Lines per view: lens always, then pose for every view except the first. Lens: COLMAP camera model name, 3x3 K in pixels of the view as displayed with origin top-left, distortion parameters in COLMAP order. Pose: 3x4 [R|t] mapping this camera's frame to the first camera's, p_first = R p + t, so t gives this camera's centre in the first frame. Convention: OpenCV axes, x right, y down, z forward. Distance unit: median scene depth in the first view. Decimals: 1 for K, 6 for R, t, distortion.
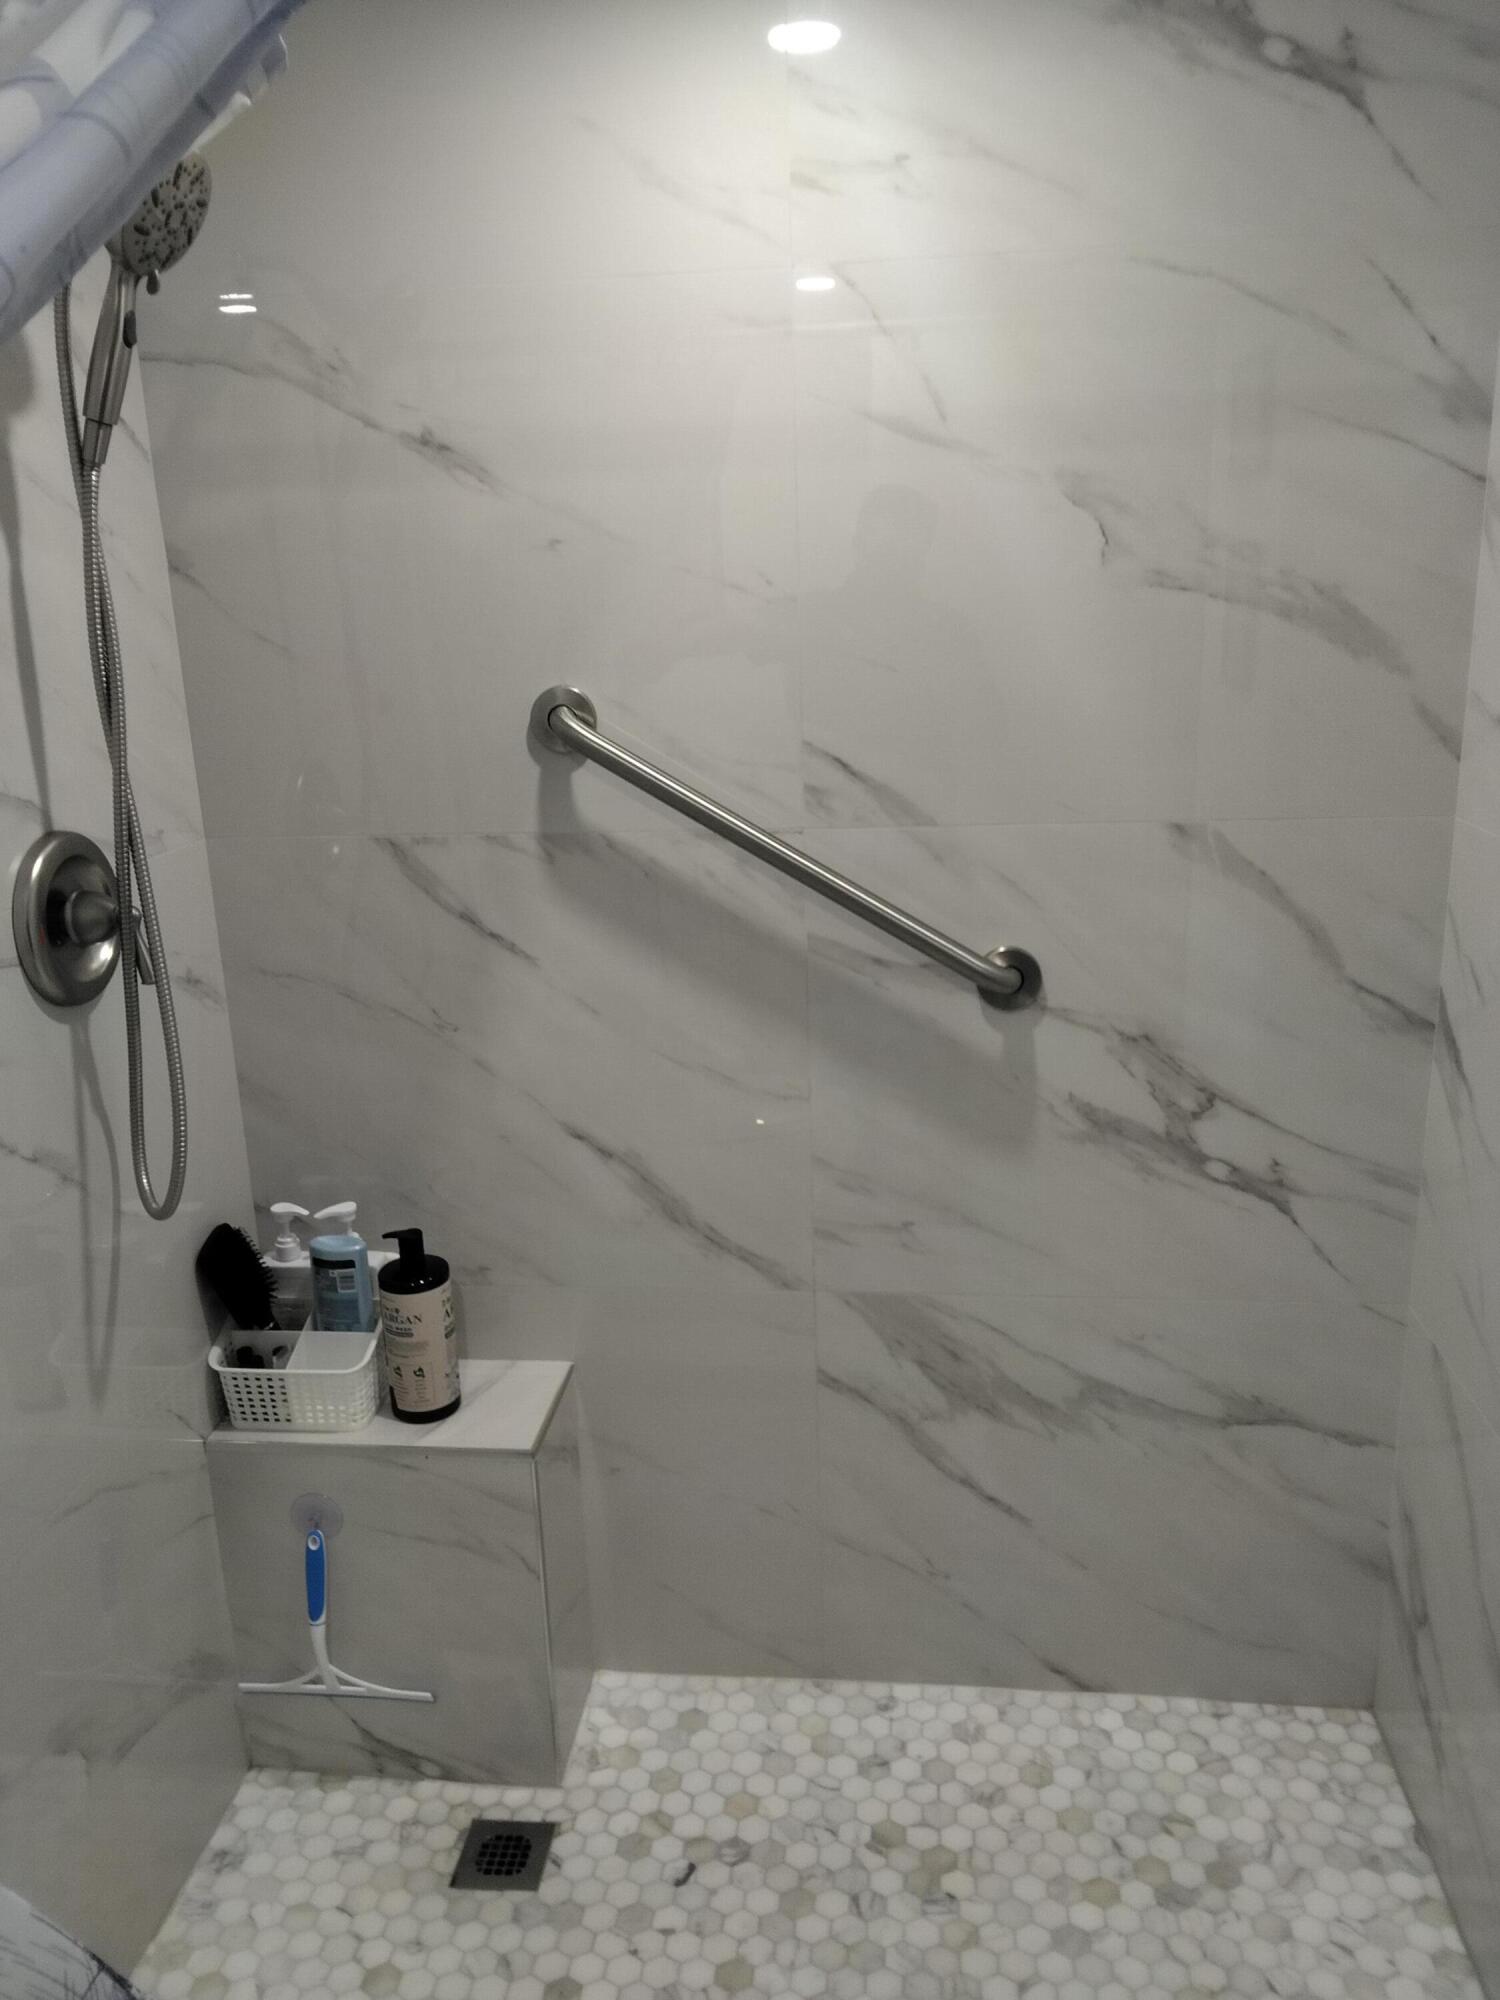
lens RADIAL K [[1498.9, 0, 764.5], [0, 1498.9, 1009.3], [0, 0, 1]] dist [0.050816, -0.088544]
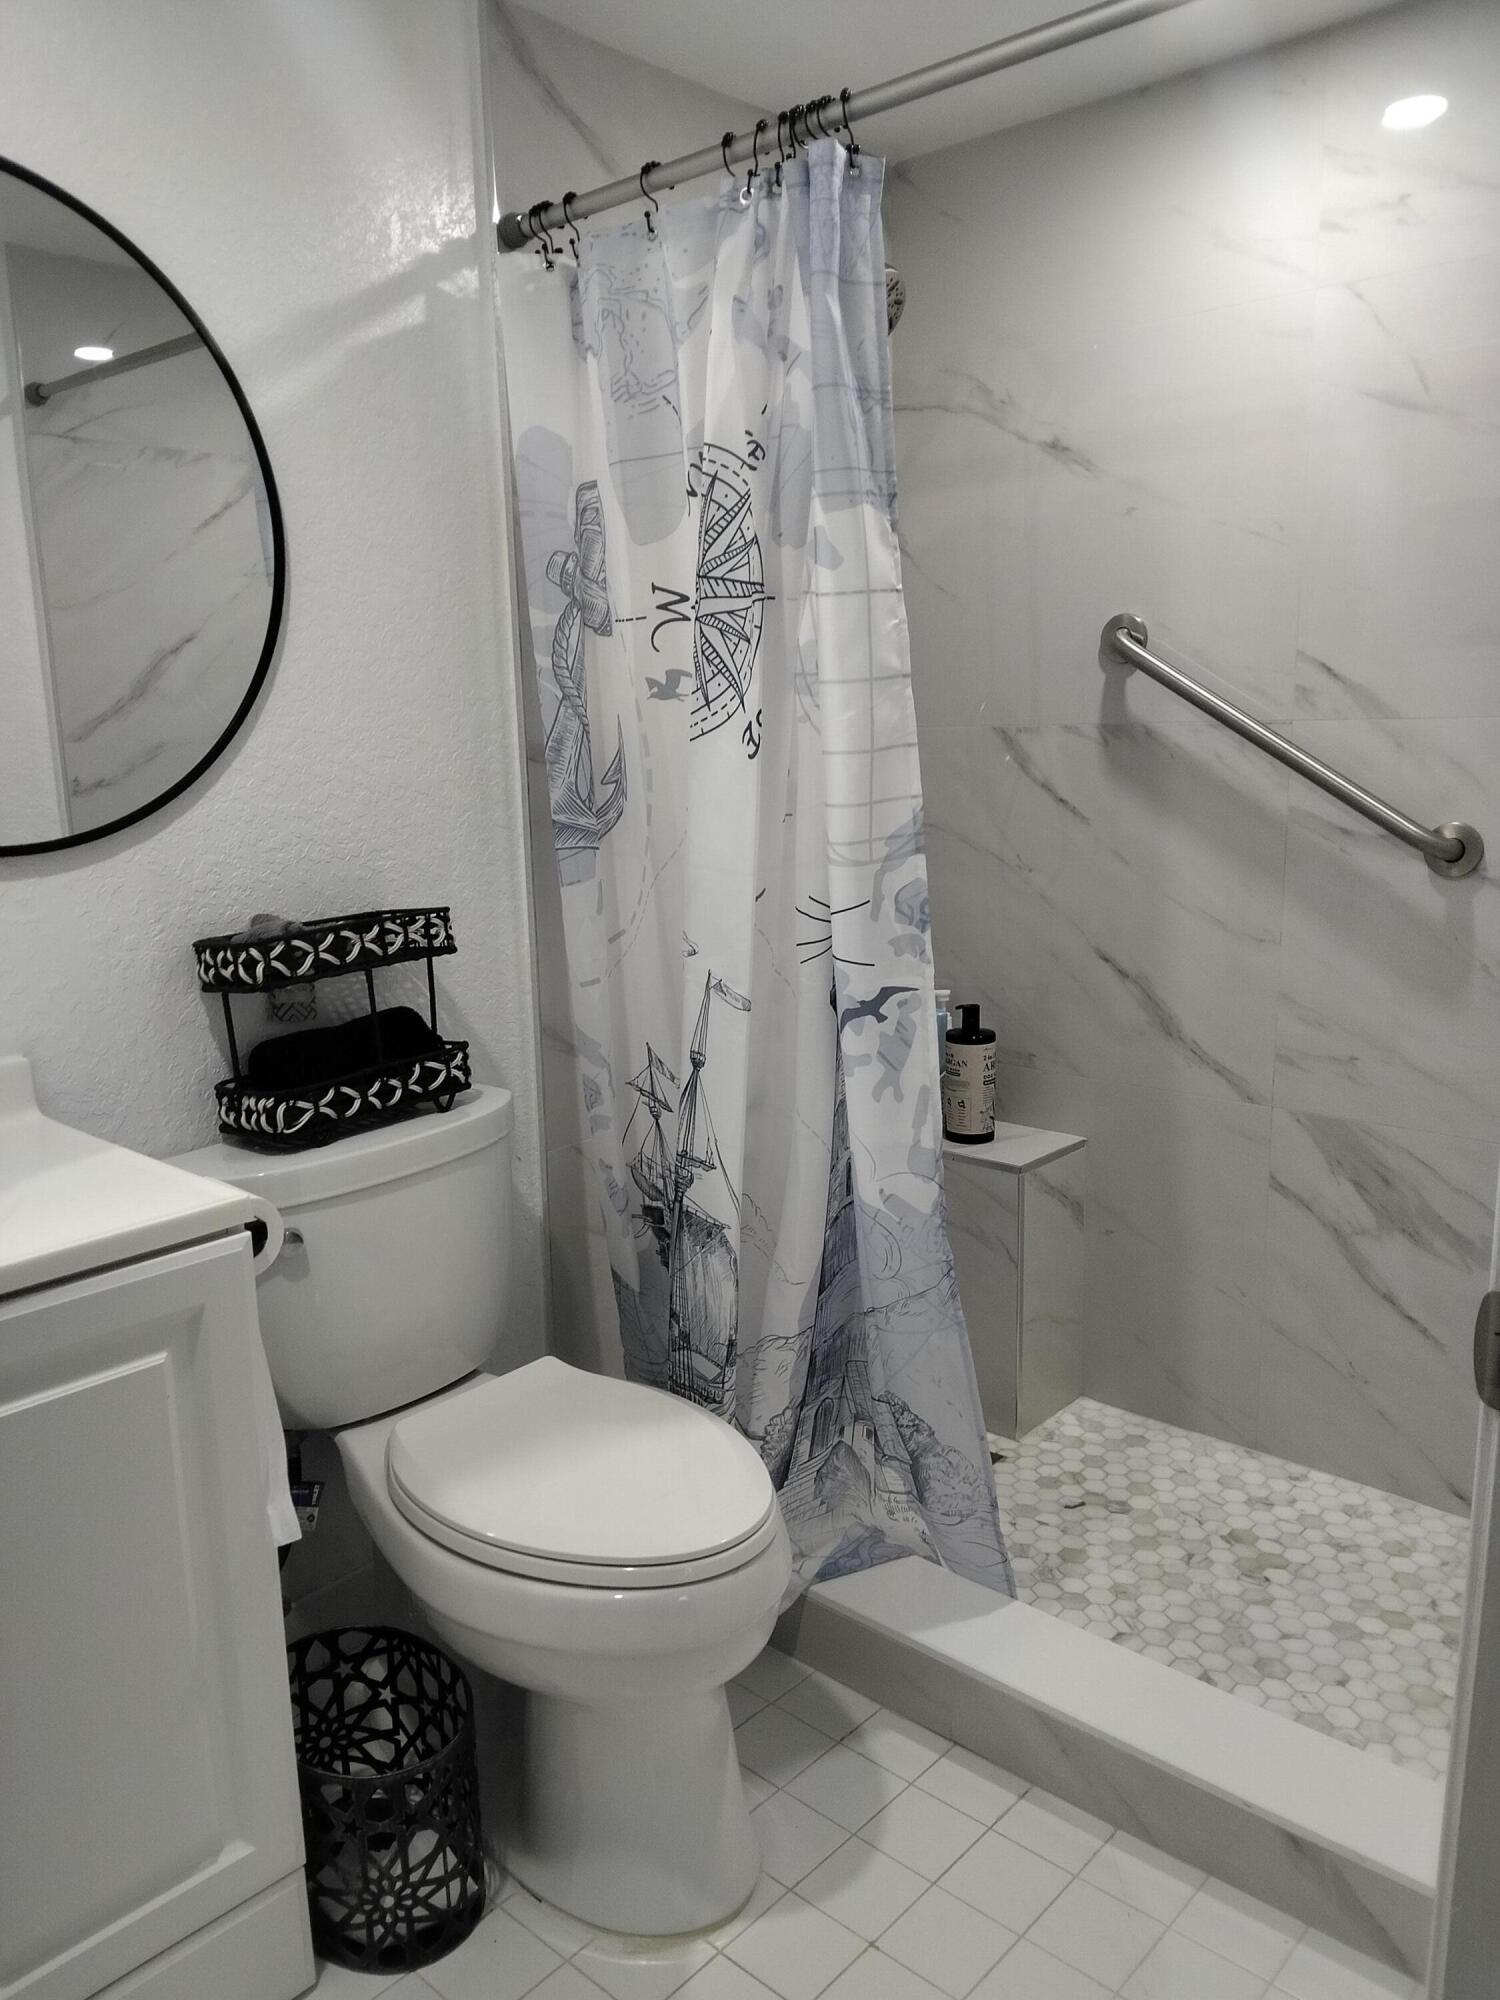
lens RADIAL K [[1498.9, 0, 742.3], [0, 1498.9, 1000.1], [0, 0, 1]] dist [0.050816, -0.088544]
pose [[0.807977, 0.124958, -0.575812, 0.399939], [-0.161327, 0.986825, -0.012221, 0.196150], [0.566698, 0.102768, 0.817491, -0.270338]]
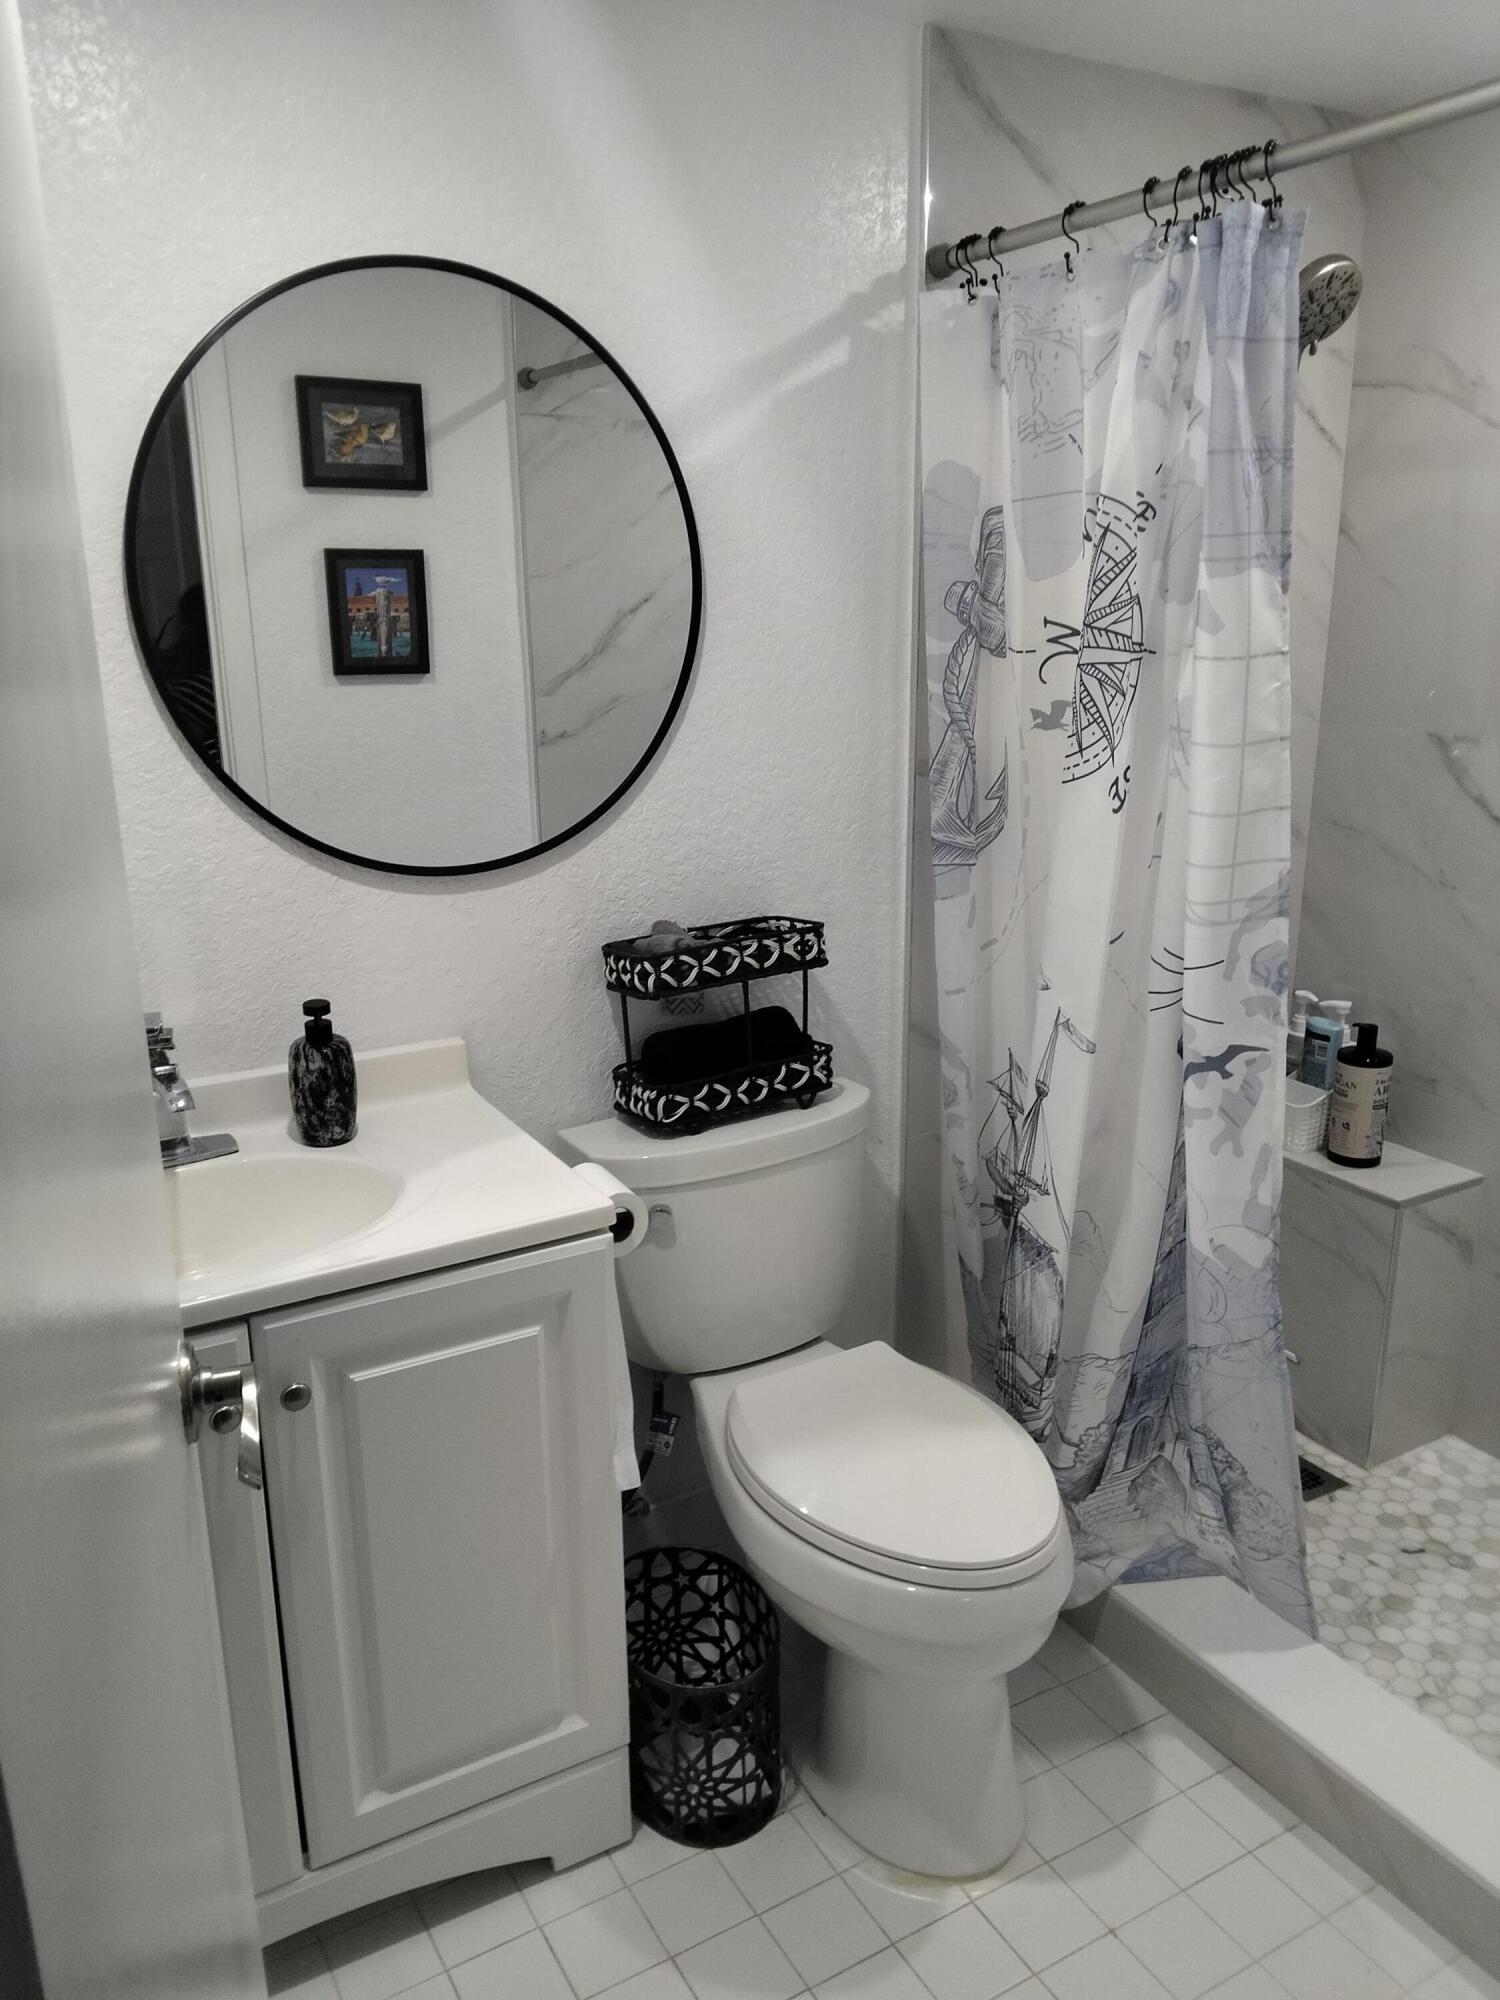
lens RADIAL K [[1498.9, 0, 723.1], [0, 1498.9, 1007.8], [0, 0, 1]] dist [0.050816, -0.088544]
pose [[0.582552, 0.244526, -0.775139, 0.474935], [-0.224973, 0.964923, 0.135319, 0.080847], [0.781038, 0.095555, 0.617129, -0.292606]]
